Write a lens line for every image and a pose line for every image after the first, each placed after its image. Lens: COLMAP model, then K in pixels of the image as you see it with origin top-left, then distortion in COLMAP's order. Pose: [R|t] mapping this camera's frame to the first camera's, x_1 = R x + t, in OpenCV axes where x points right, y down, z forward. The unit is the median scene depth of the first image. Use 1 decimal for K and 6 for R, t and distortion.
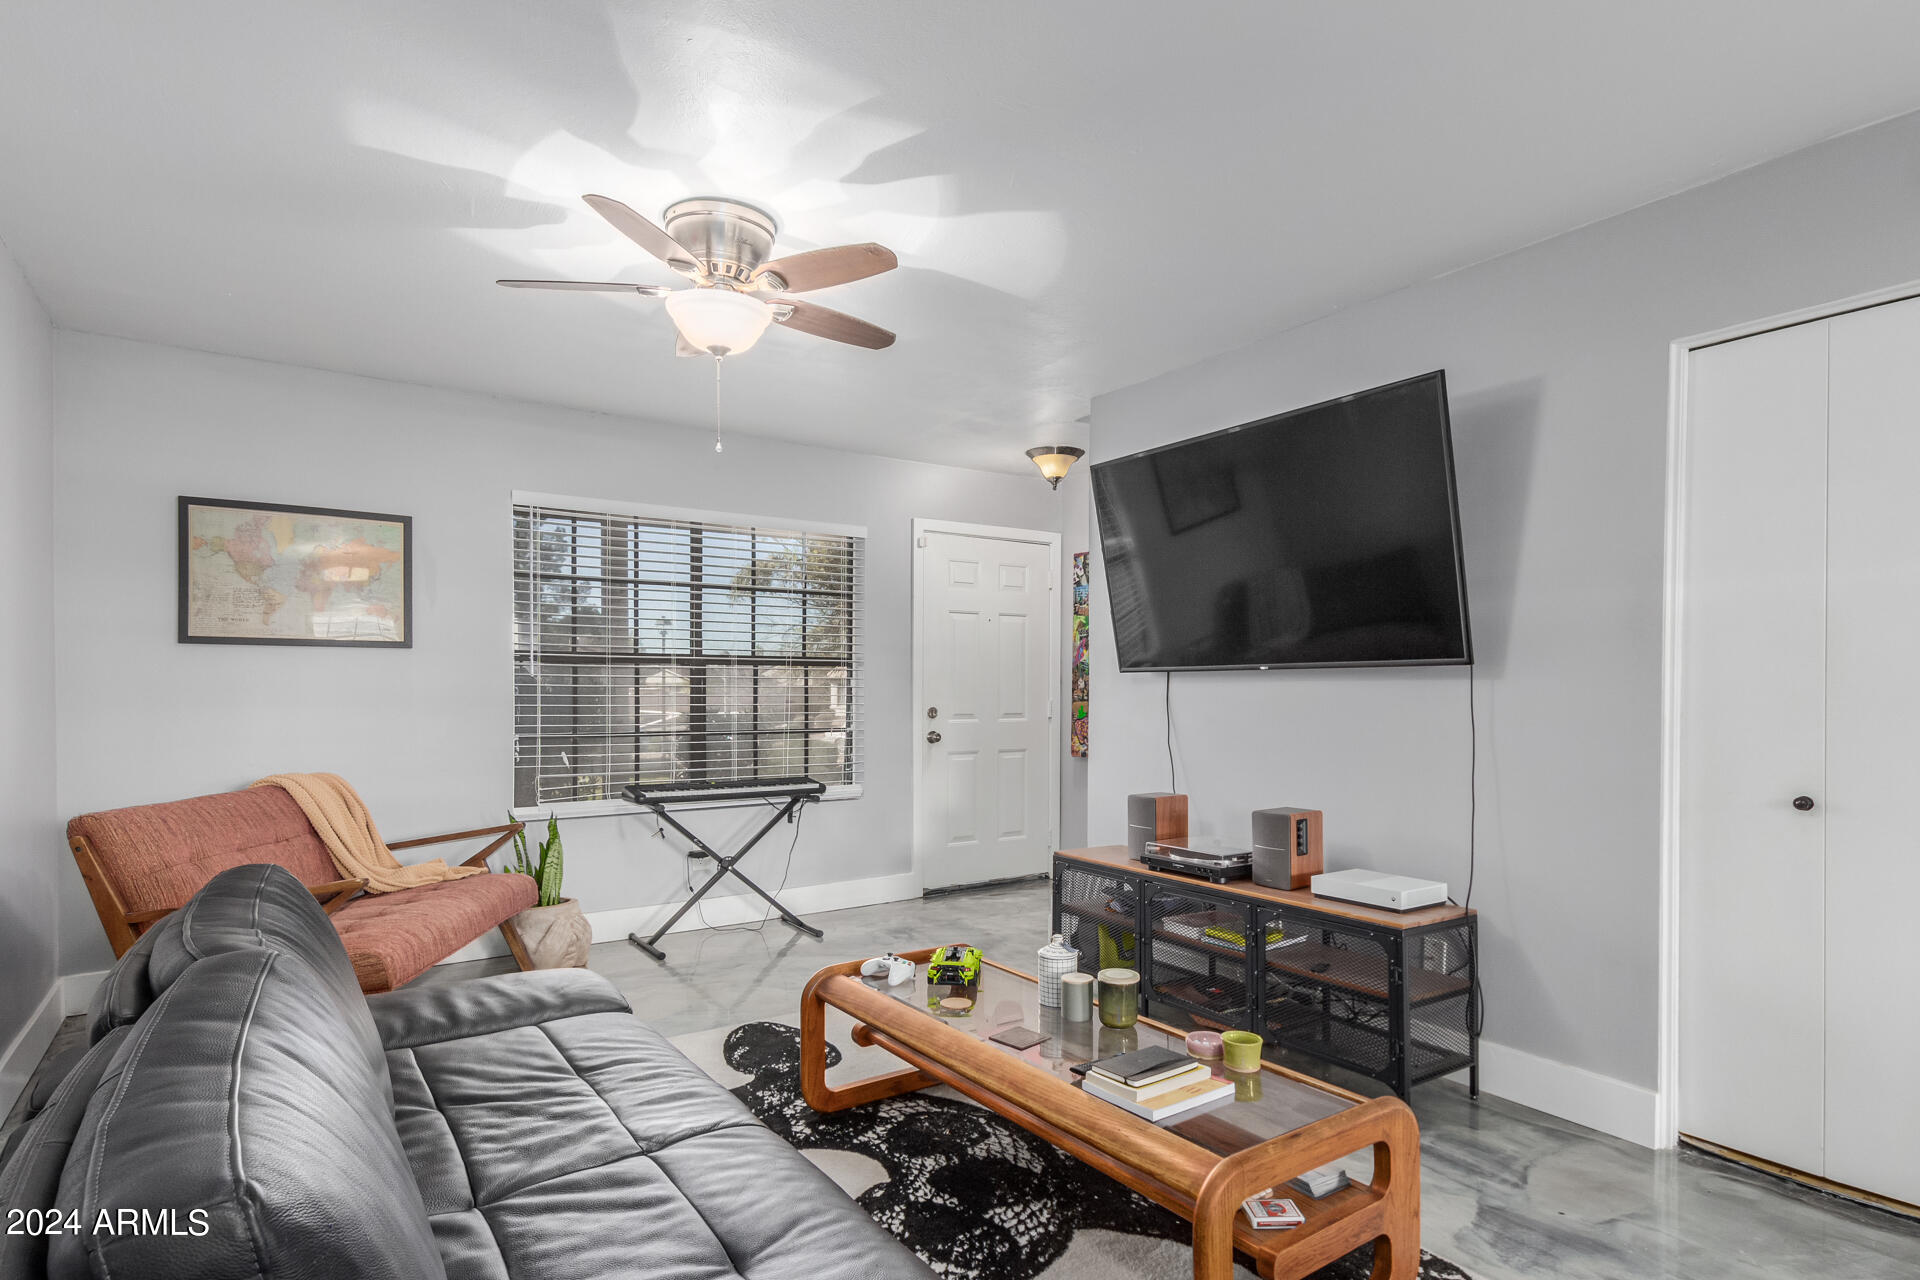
lens RADIAL K [[1009.0, 0, 970.0], [0, 1009.0, 690.1], [0, 0, 1]] dist [0.020180, -0.001156]
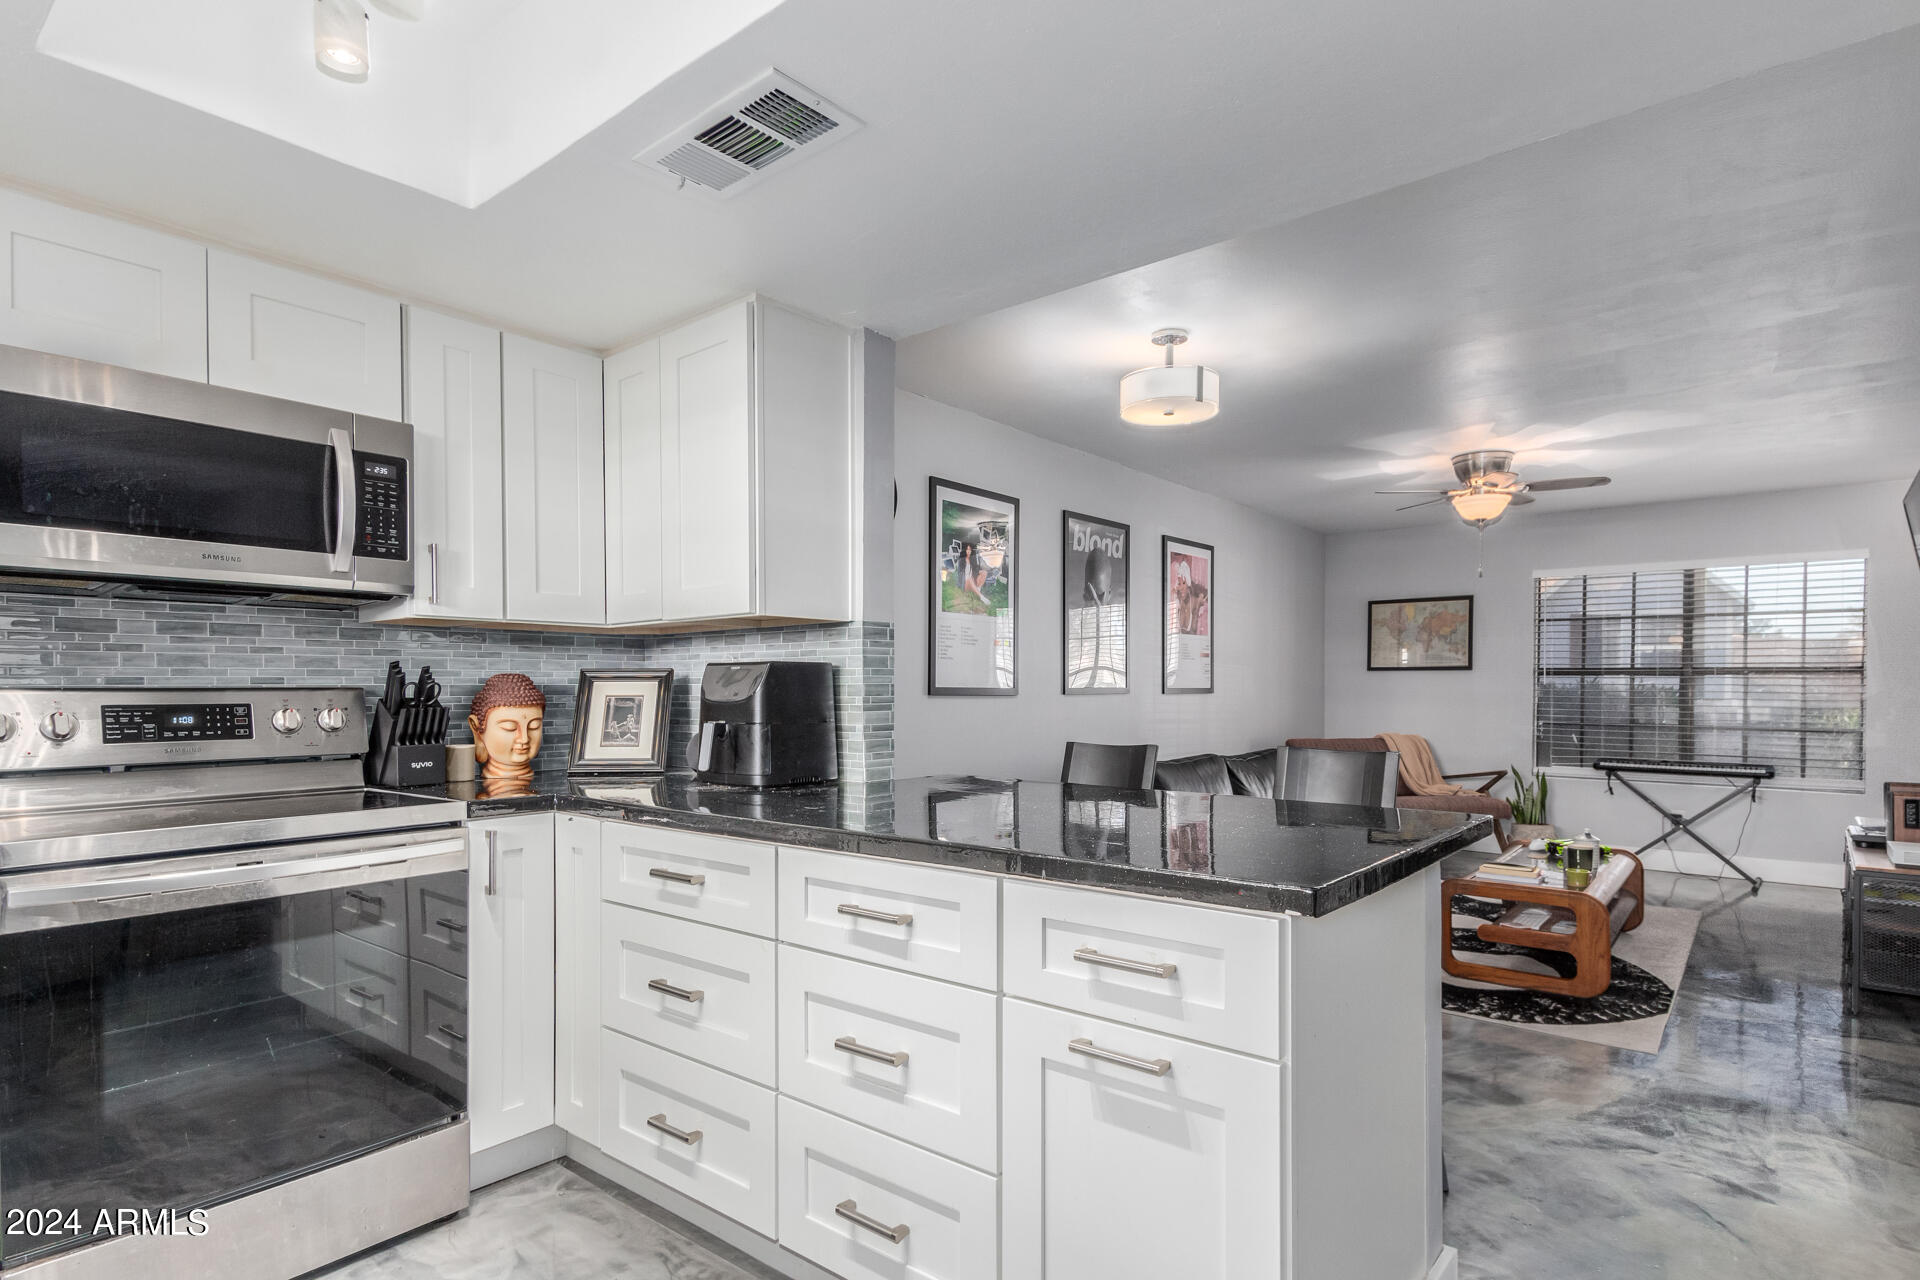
lens RADIAL K [[1009.0, 0, 970.0], [0, 1009.0, 690.1], [0, 0, 1]] dist [0.020180, -0.001156]
pose [[0.271802, -0.001087, -0.962353, 0.860053], [-0.009338, 0.999949, -0.003767, 0.008423], [0.962308, 0.010010, 0.271778, -0.305329]]
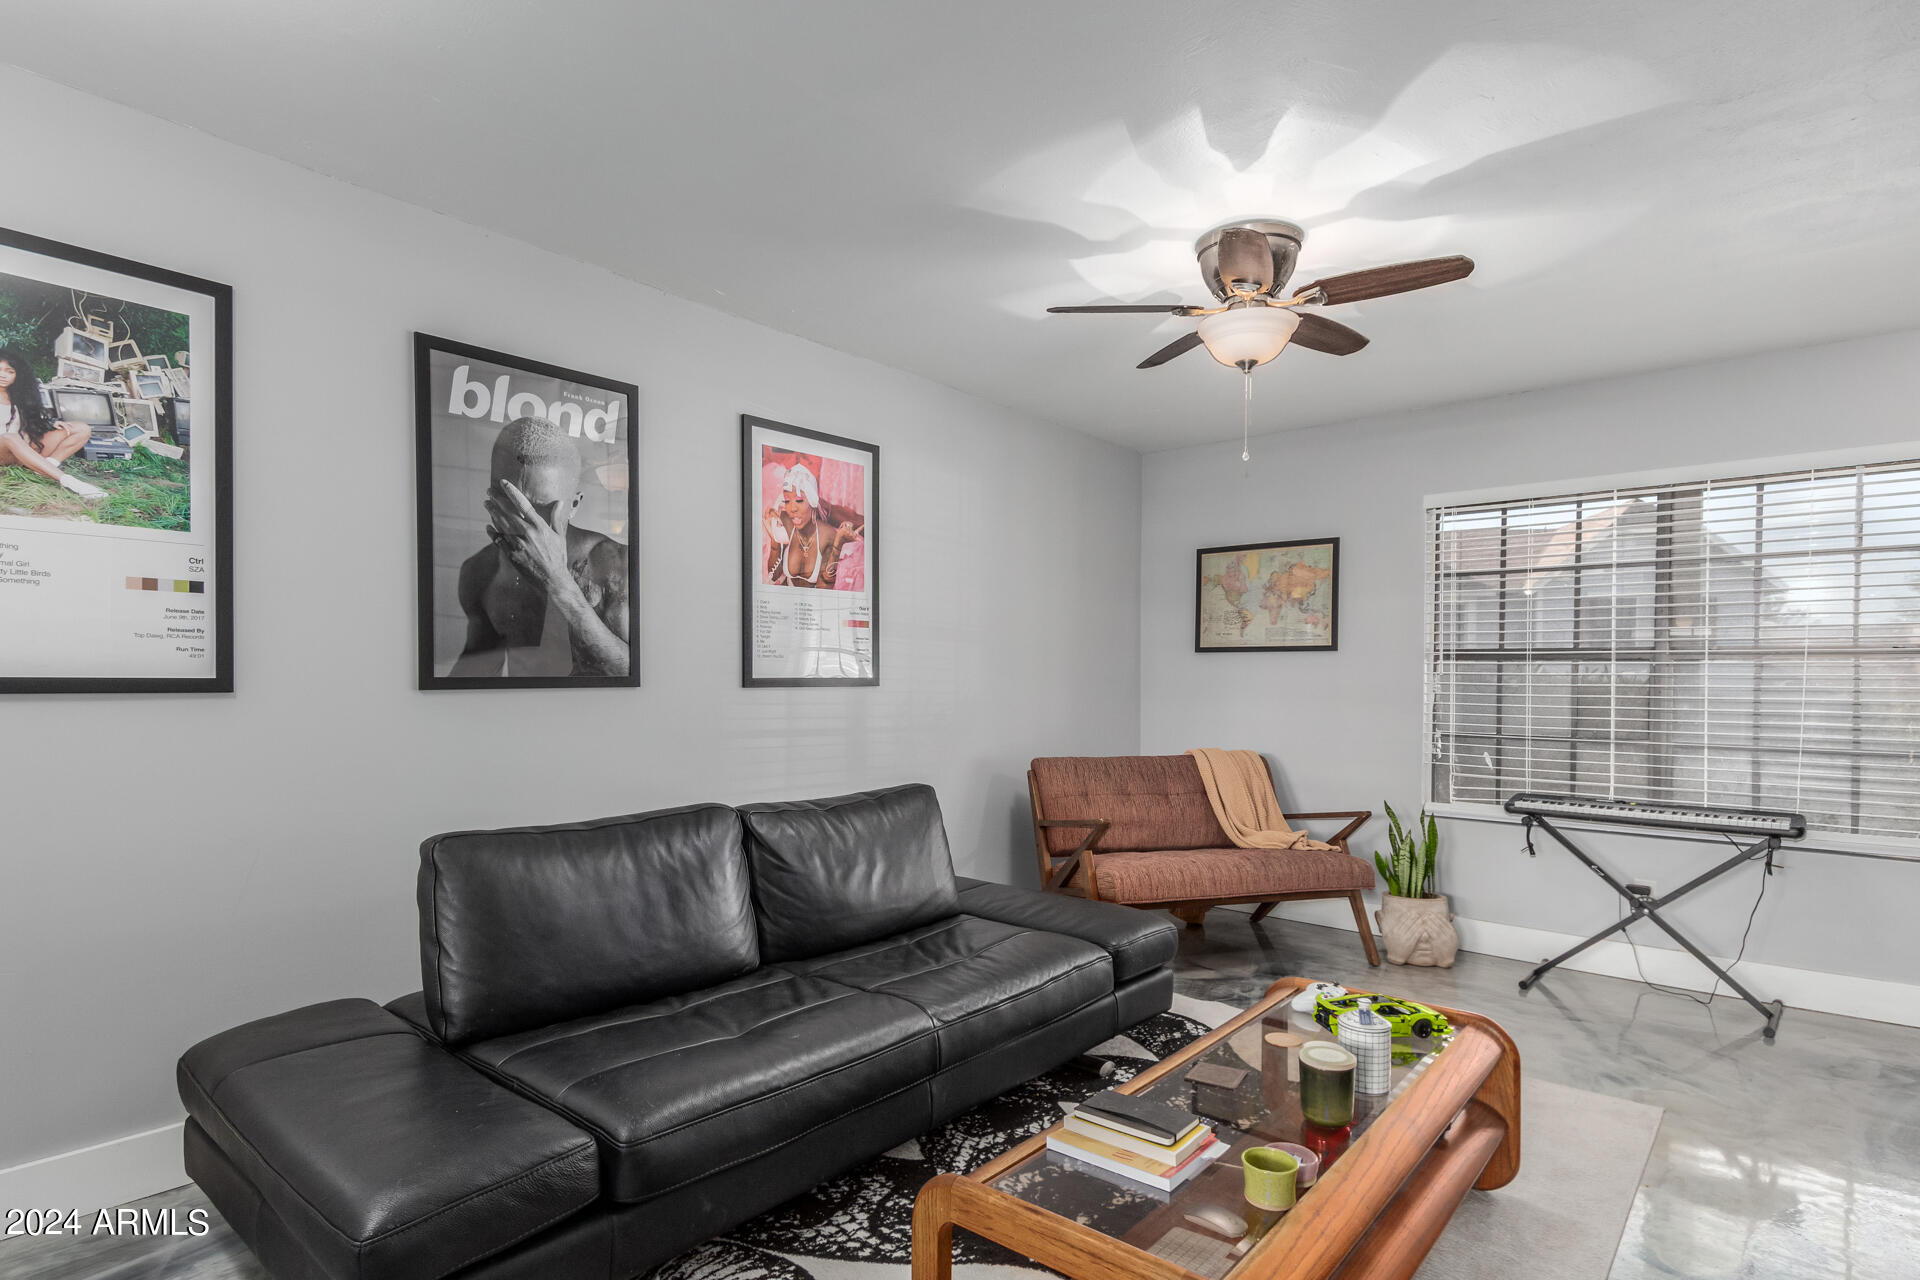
lens RADIAL K [[1017.8, 0, 965.5], [0, 1017.8, 685.2], [0, 0, 1]] dist [0.018540, -0.000026]
pose [[0.251163, 0.004841, -0.967933, 0.440407], [-0.010815, 0.999939, 0.002194, -0.000116], [0.967884, 0.009917, 0.251200, 0.280548]]
